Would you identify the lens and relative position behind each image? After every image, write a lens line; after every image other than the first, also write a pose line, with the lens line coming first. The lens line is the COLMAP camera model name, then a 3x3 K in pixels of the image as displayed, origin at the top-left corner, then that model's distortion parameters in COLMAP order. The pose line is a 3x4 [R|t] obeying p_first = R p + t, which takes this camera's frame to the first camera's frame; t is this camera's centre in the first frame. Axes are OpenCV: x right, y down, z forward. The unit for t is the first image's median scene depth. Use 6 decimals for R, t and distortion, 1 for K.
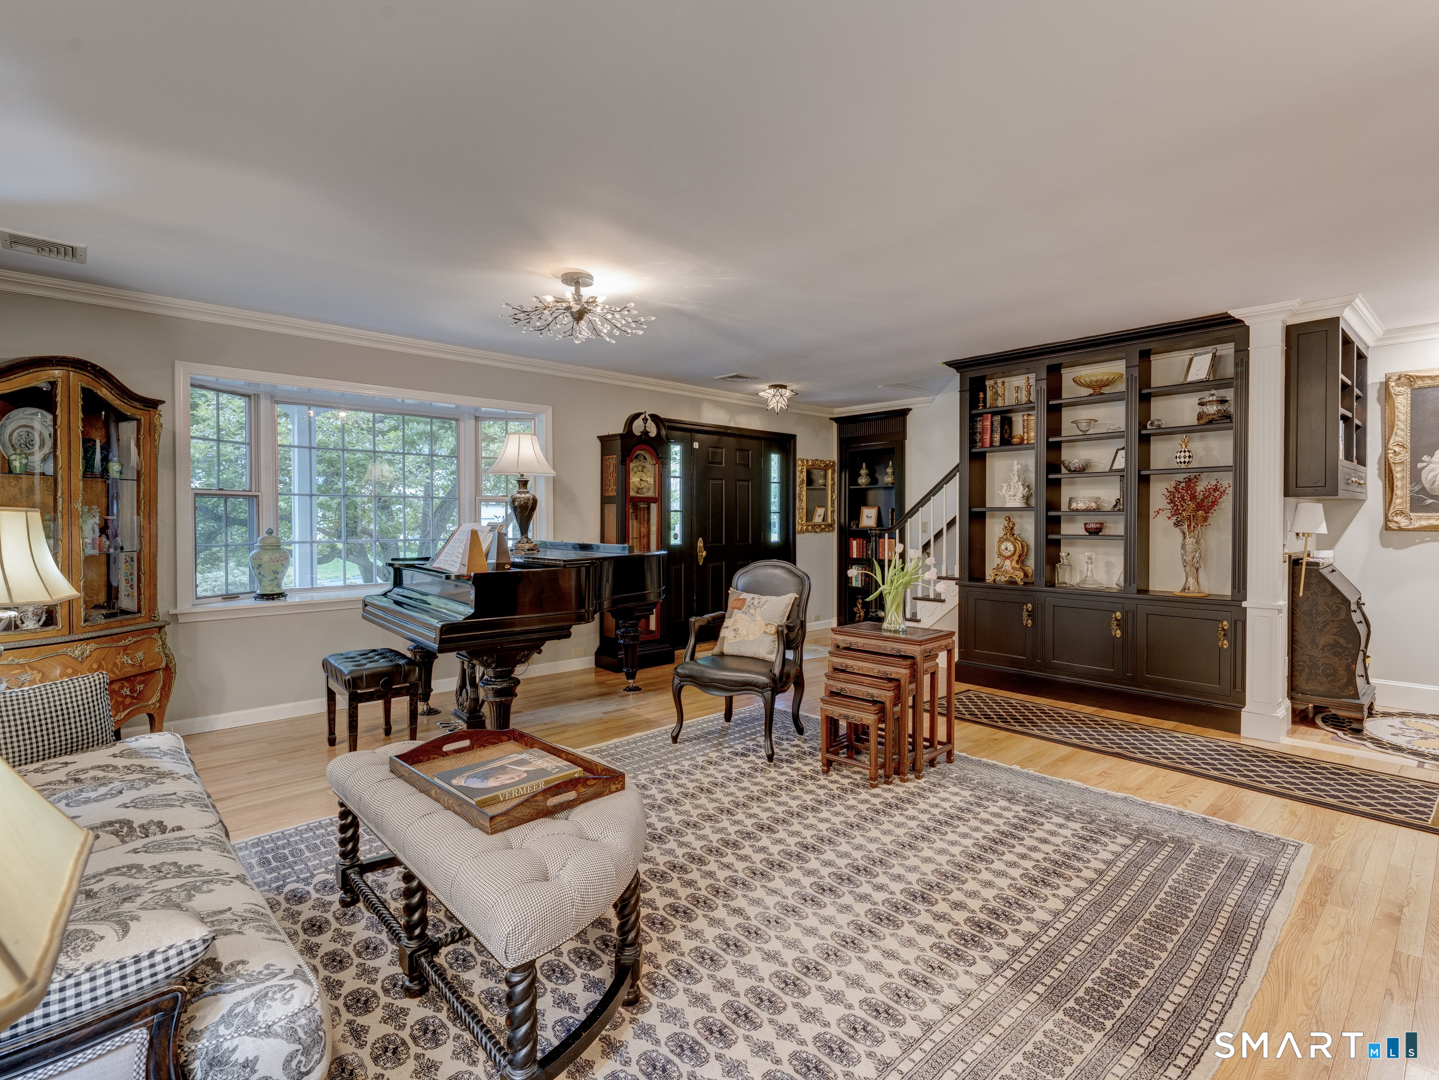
lens RADIAL K [[702.0, 0, 719.5], [0, 702.0, 540.0], [0, 0, 1]] dist [0.000486, 0.000958]
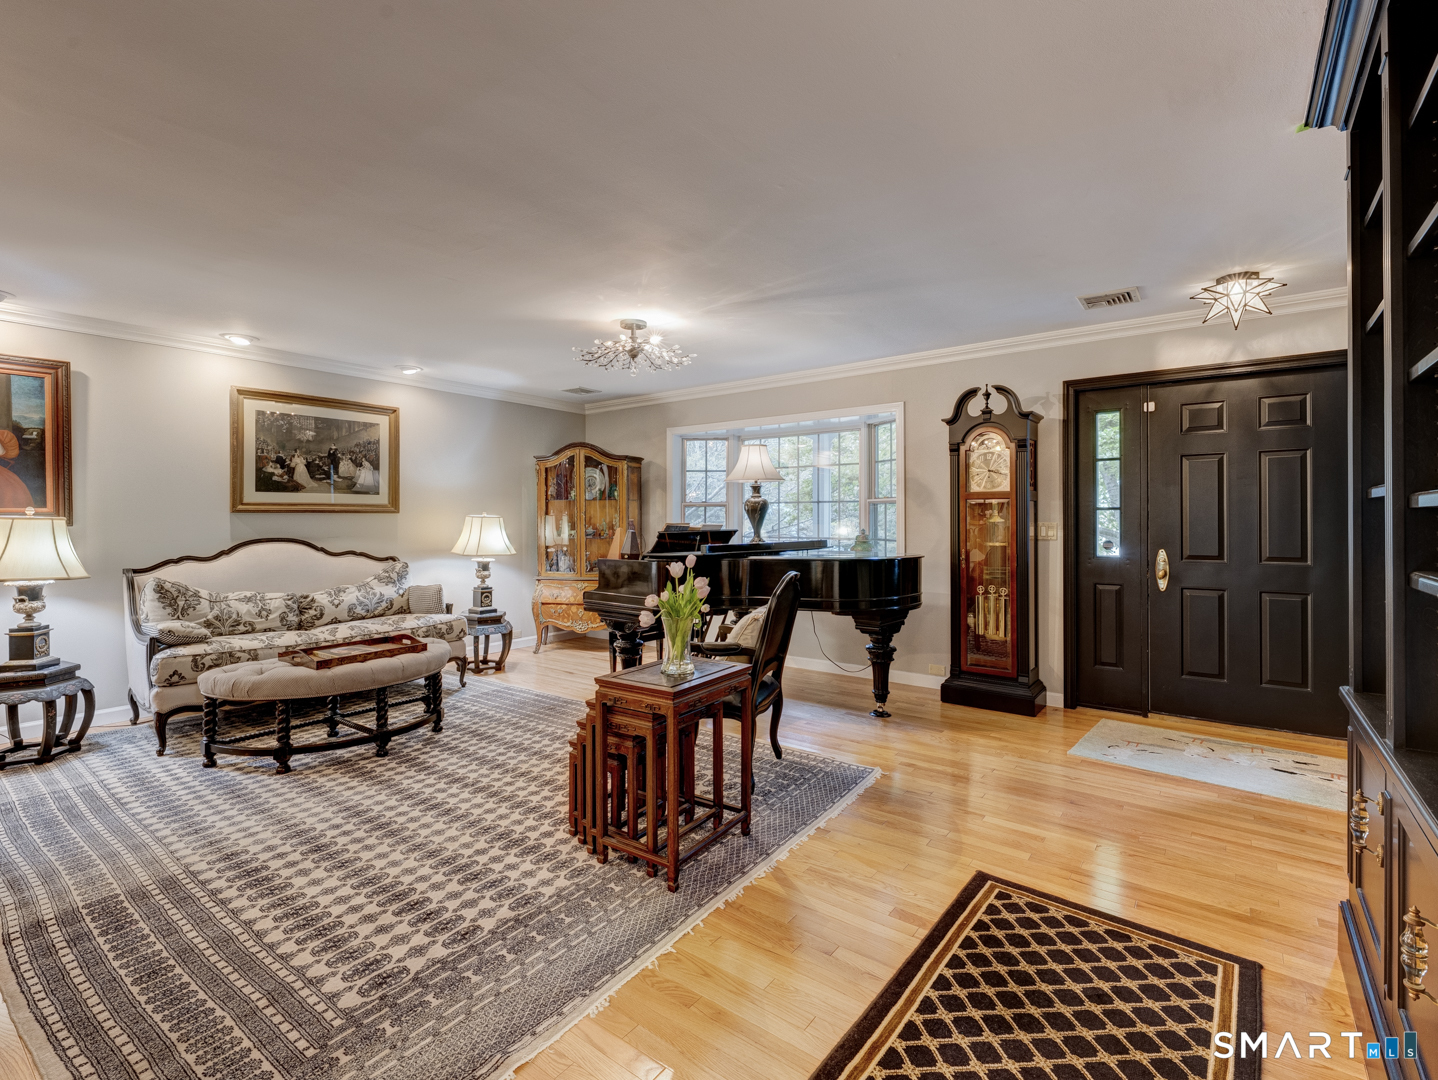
lens RADIAL K [[685.6, 0, 729.0], [0, 685.6, 521.1], [0, 0, 1]] dist [0.005369, -0.001550]
pose [[0.178278, 0.000078, -0.983980, 0.758612], [-0.027554, 0.999608, -0.004913, -0.021160], [0.983594, 0.027989, 0.178211, 0.723931]]
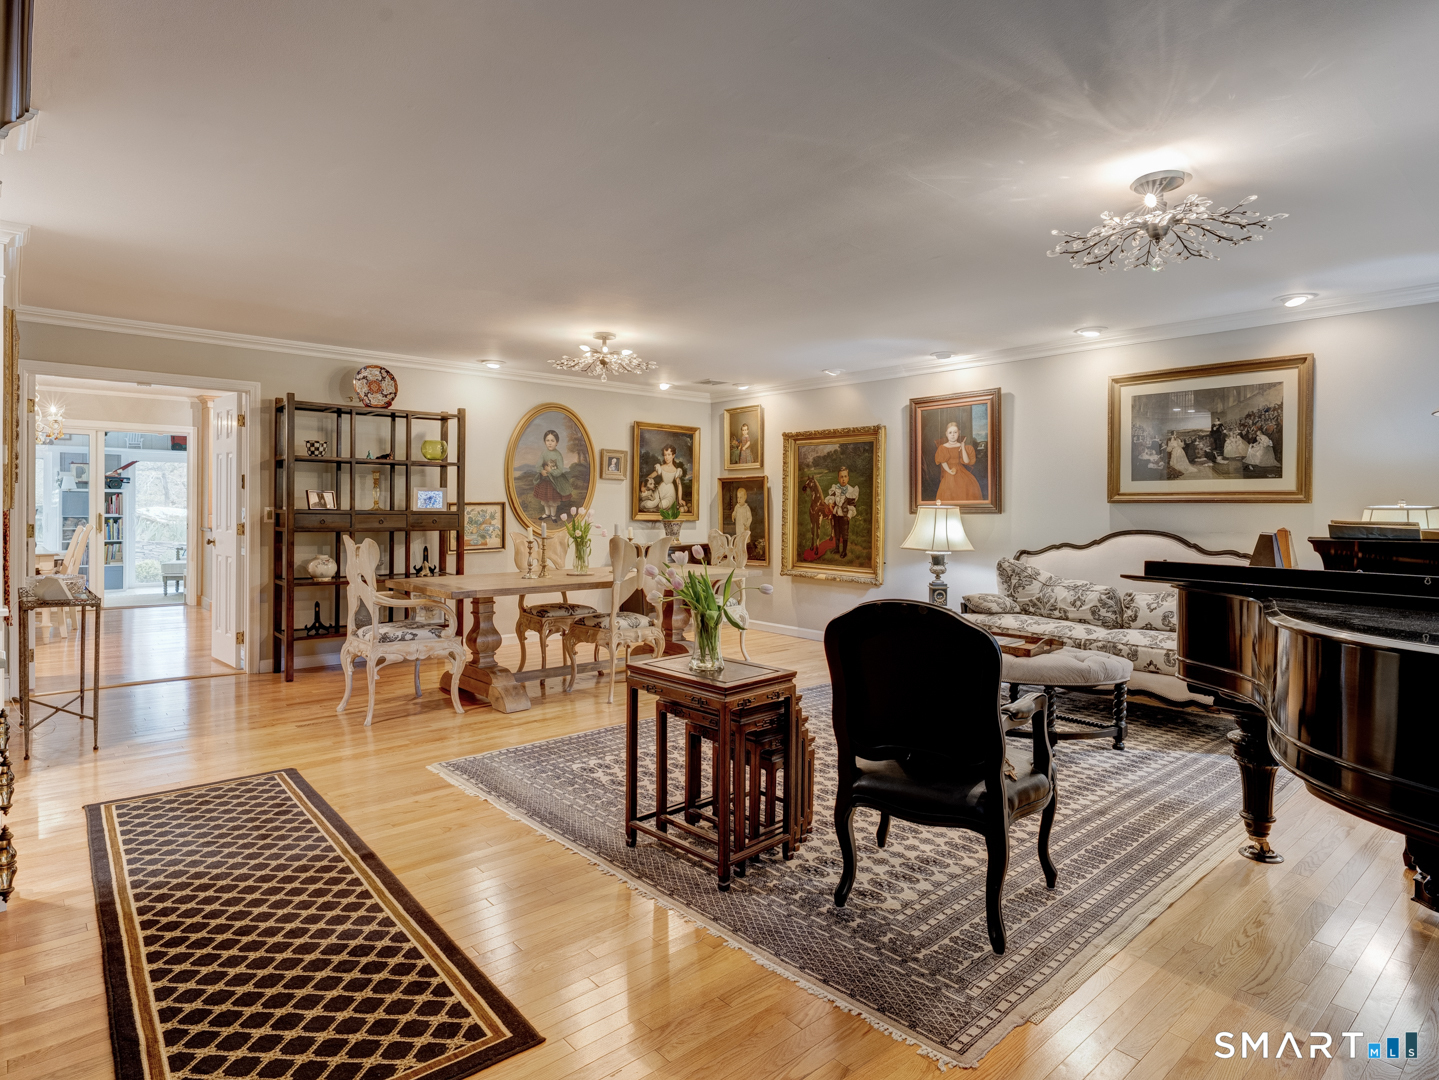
lens RADIAL K [[800.1, 0, 684.9], [0, 800.1, 508.8], [0, 0, 1]] dist [0.001290, -0.000065]
pose [[-0.997944, -0.011150, 0.063107, 0.187906], [-0.009094, 0.999421, 0.032775, -0.042717], [-0.063436, 0.032134, -0.997468, 1.394899]]
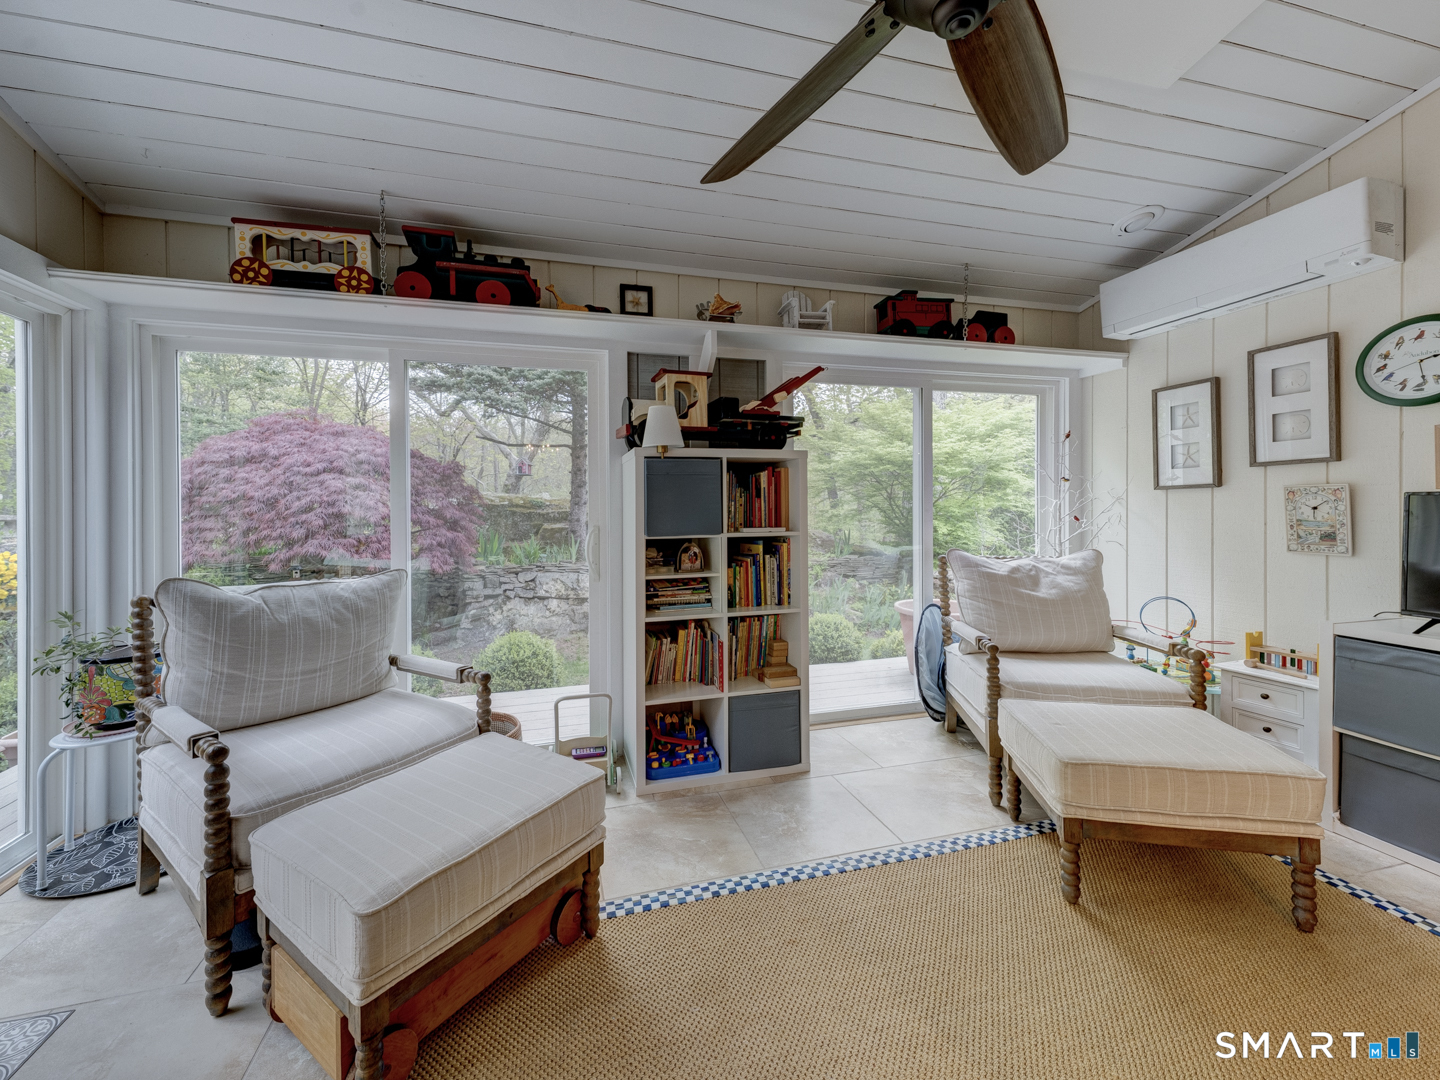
lens RADIAL K [[591.1, 0, 720.0], [0, 591.1, 540.0], [0, 0, 1]] dist [-0.001008, -0.000163]
pose [[-0.892202, -0.009752, 0.451531, 2.200973], [0.029338, 0.996404, 0.079490, 0.049074], [-0.450682, 0.084168, -0.888708, -0.755453]]
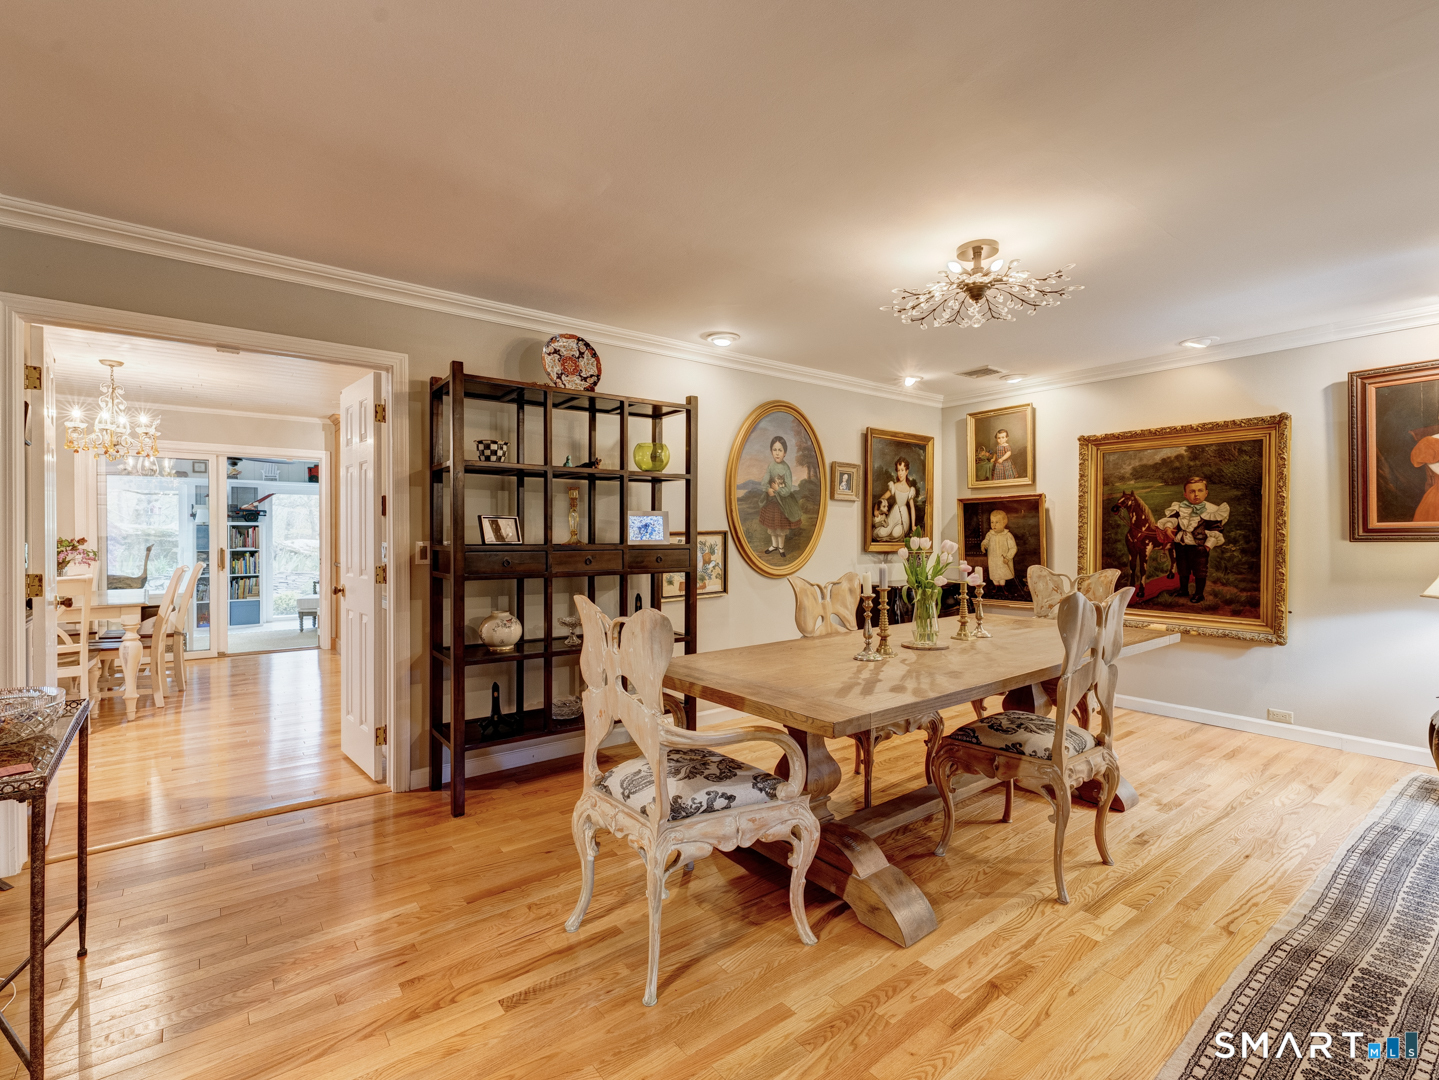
lens RADIAL K [[657.0, 0, 717.5], [0, 657.0, 534.5], [0, 0, 1]] dist [0.010130, -0.000355]
pose [[-0.995768, -0.000994, 0.091895, 0.564844], [0.001795, 0.999540, 0.030264, -0.025034], [-0.091883, 0.030301, -0.995309, 0.814369]]
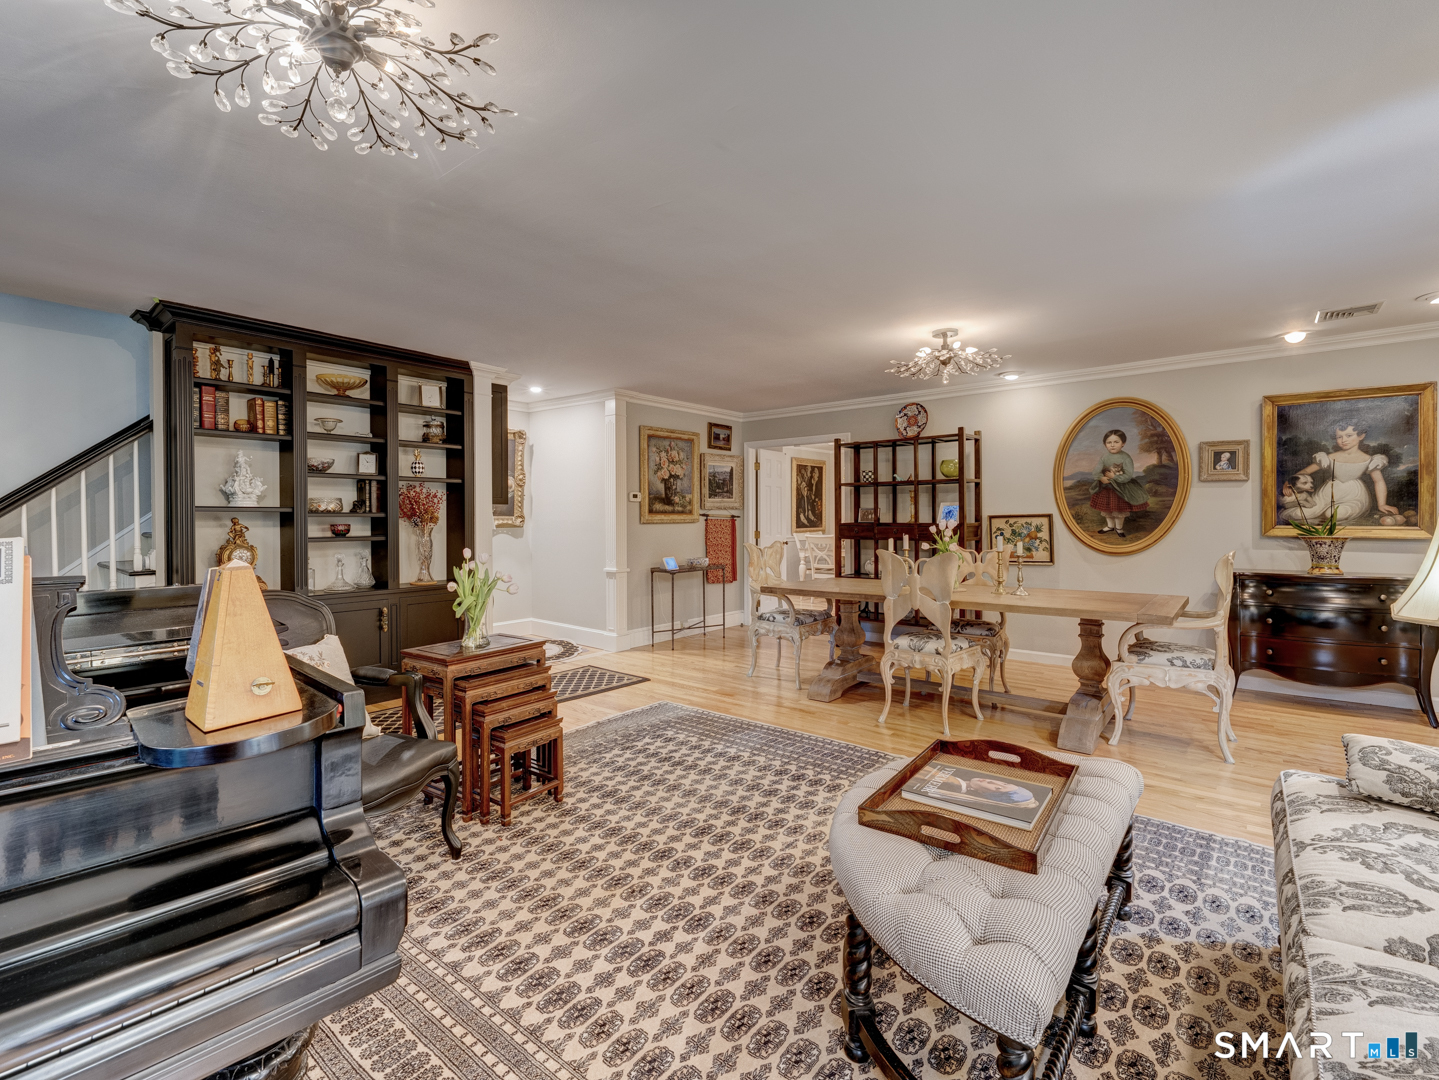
lens RADIAL K [[649.5, 0, 727.3], [0, 649.5, 530.1], [0, 0, 1]] dist [0.009735, -0.000693]
pose [[-0.139424, -0.020808, 0.990014, -0.482831], [0.033962, 0.999091, 0.025782, -0.023174], [-0.989650, 0.037217, -0.138591, 0.622377]]
